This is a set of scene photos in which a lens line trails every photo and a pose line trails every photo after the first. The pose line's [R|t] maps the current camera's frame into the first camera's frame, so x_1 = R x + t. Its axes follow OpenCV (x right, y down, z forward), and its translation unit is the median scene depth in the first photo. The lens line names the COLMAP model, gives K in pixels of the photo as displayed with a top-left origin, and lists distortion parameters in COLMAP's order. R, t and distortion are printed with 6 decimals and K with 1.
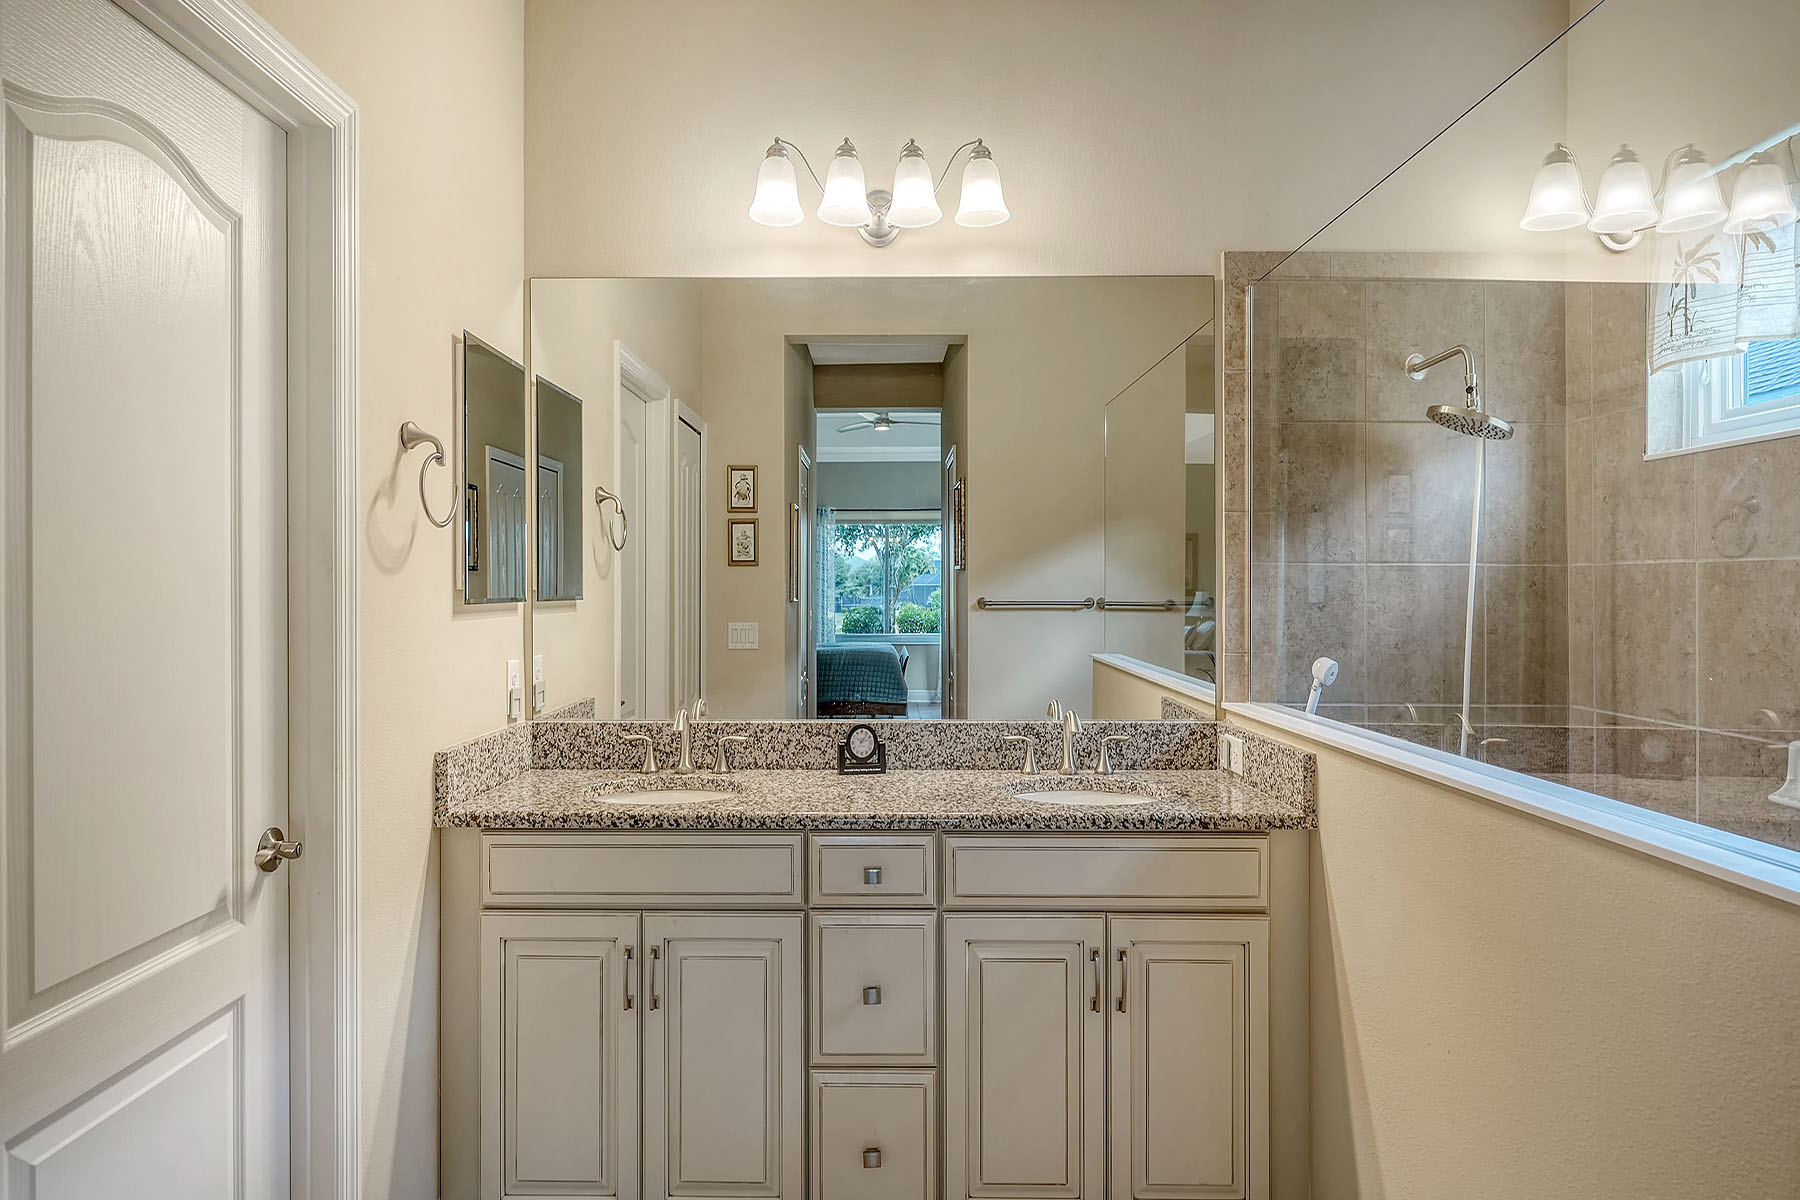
lens RADIAL K [[940.8, 0, 986.8], [0, 940.8, 600.7], [0, 0, 1]] dist [0.001379, -0.005581]
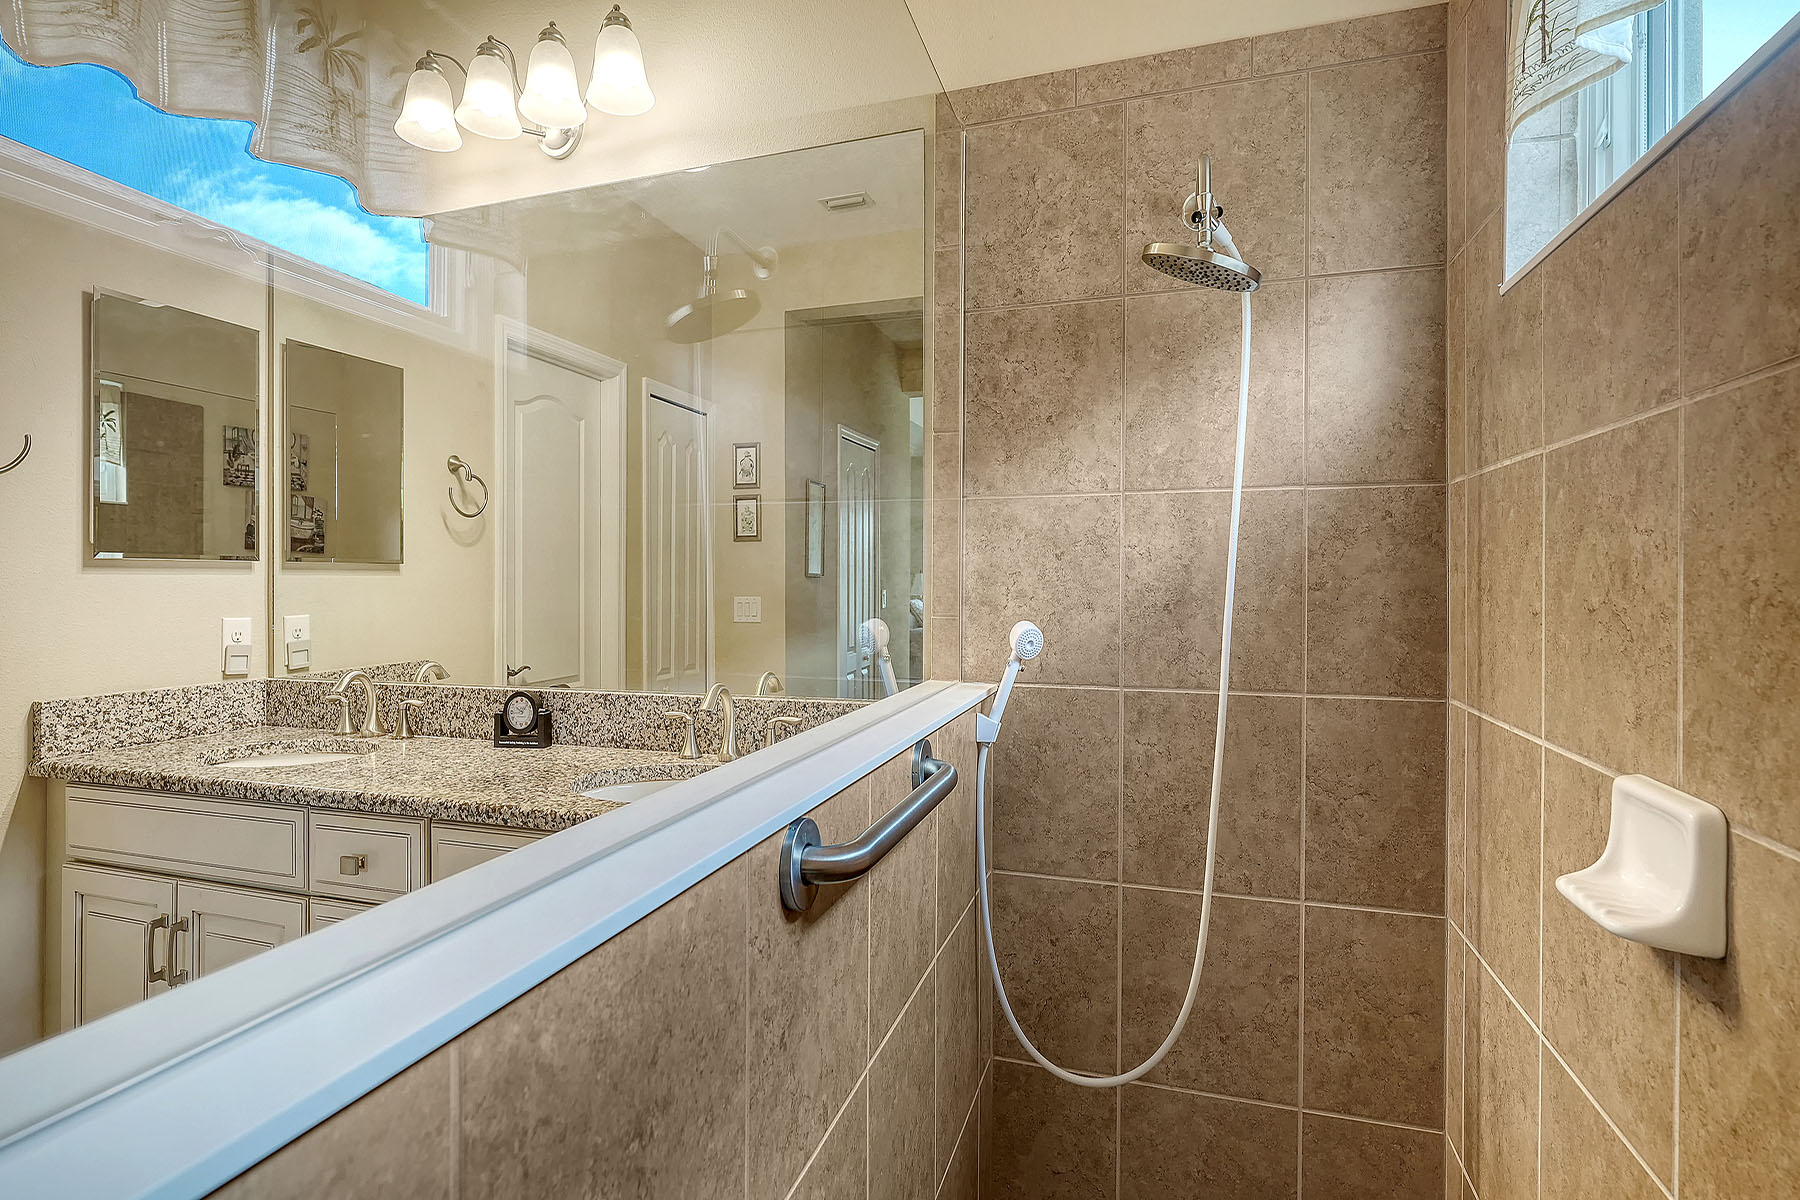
lens RADIAL K [[905.7, 0, 857.6], [0, 905.7, 591.6], [0, 0, 1]] dist [0.002036, -0.003444]
pose [[0.946766, -0.002017, -0.321917, 0.437359], [0.004227, 0.999972, 0.006168, 0.031102], [0.321895, -0.007200, 0.946748, 0.280329]]
